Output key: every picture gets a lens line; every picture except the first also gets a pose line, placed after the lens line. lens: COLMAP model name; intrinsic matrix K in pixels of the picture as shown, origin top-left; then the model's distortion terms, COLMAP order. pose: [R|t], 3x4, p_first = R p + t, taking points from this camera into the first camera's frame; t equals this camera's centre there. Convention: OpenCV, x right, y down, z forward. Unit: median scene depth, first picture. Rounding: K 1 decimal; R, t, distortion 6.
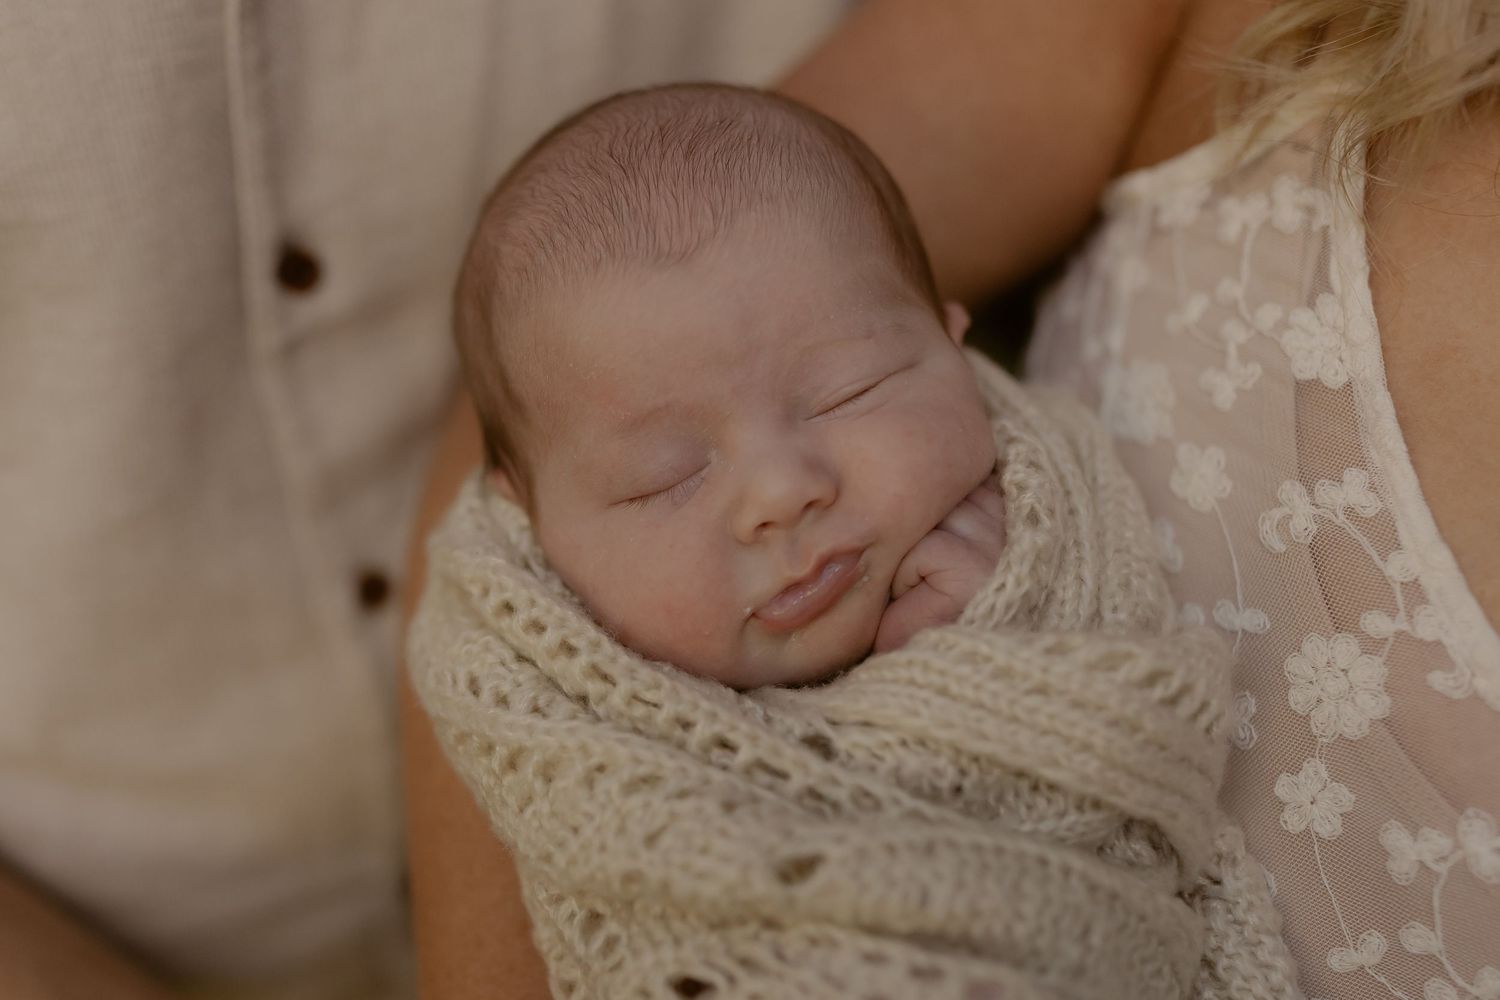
lens RADIAL K [[1859.8, 0, 750.0], [0, 1859.8, 500.0], [0, 0, 1]] dist [0.019176, 0.021783]
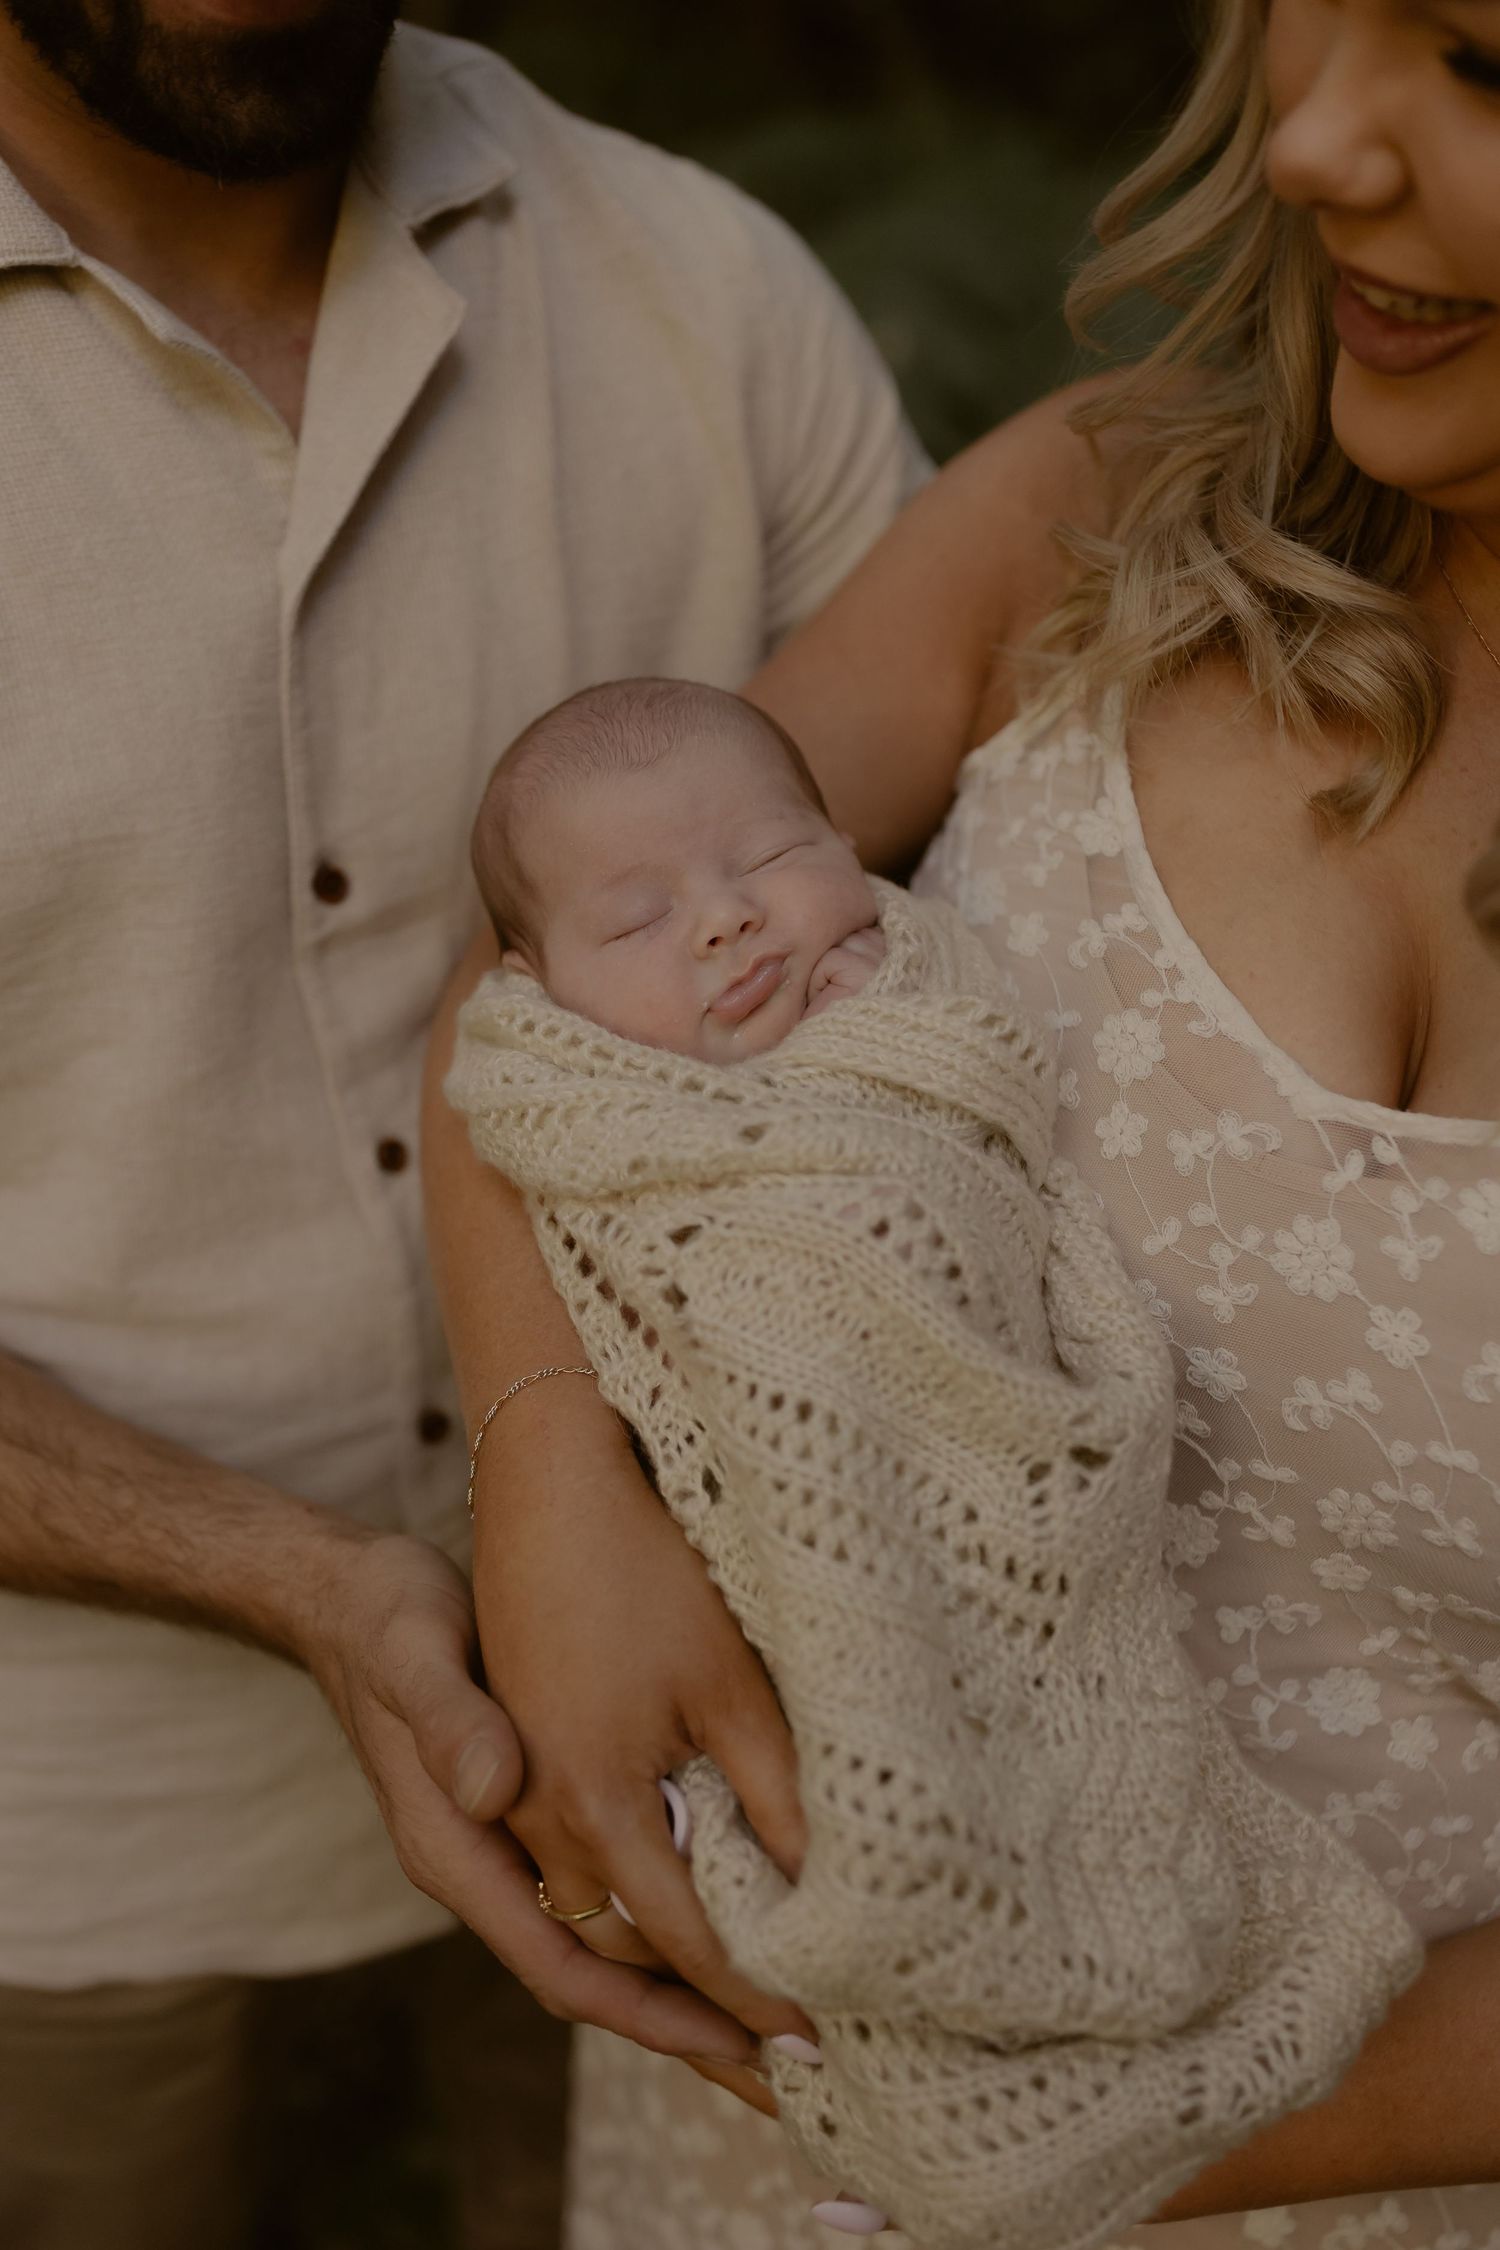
lens RADIAL K [[2238.5, 0, 767.2], [0, 2238.5, 1127.5], [0, 0, 1]] dist [0.001491, -0.008297]
pose [[0.996953, -0.050361, 0.059563, -0.059482], [0.061565, 0.976940, -0.204447, 0.492146], [-0.047893, 0.207492, 0.977064, -0.623717]]
